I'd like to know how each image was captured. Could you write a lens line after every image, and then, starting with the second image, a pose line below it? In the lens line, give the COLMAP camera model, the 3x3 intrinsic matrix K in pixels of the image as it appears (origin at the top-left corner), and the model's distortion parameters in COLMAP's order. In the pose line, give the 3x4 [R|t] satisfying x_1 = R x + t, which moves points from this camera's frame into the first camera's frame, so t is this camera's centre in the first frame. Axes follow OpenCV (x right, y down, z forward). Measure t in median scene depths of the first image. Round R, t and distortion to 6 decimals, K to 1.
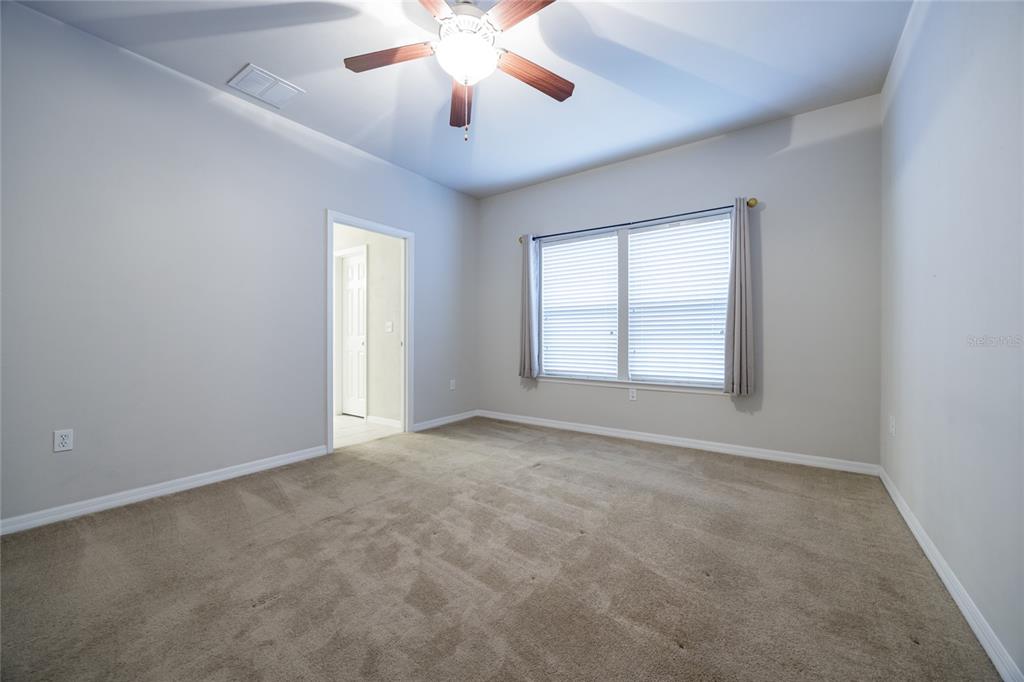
lens RADIAL K [[390.4, 0, 519.1], [0, 390.4, 331.1], [0, 0, 1]] dist [-0.001122, -0.000010]
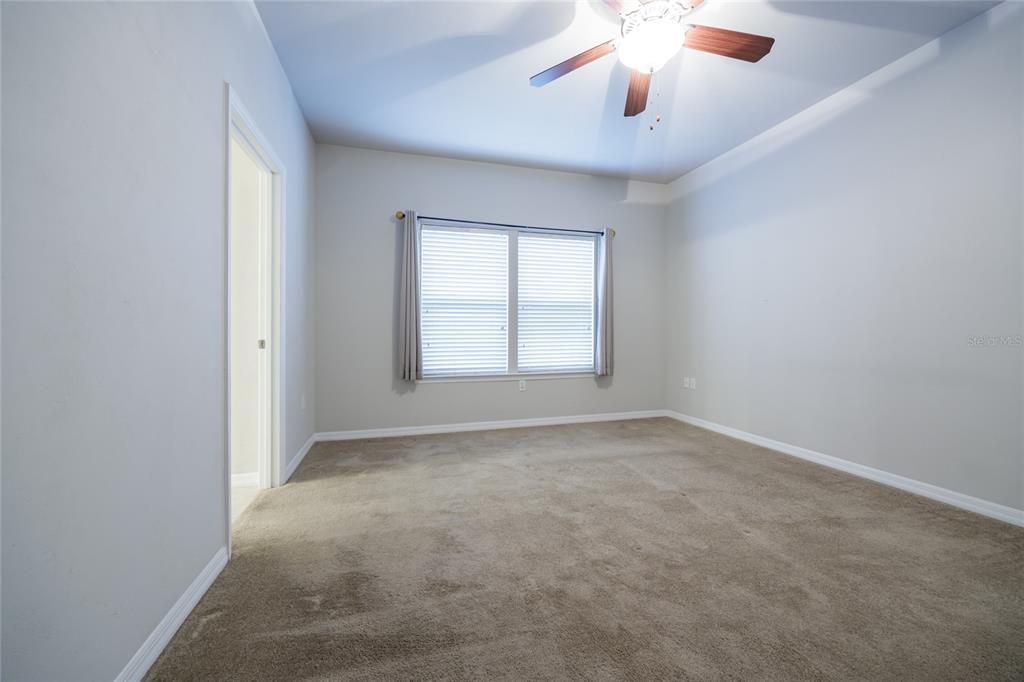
lens RADIAL K [[390.4, 0, 519.1], [0, 390.4, 331.1], [0, 0, 1]] dist [-0.001122, -0.000010]
pose [[0.623301, 0.000339, 0.781982, -0.557198], [-0.011320, 0.999899, 0.008589, 0.002864], [-0.781900, -0.014206, 0.623242, 0.330394]]
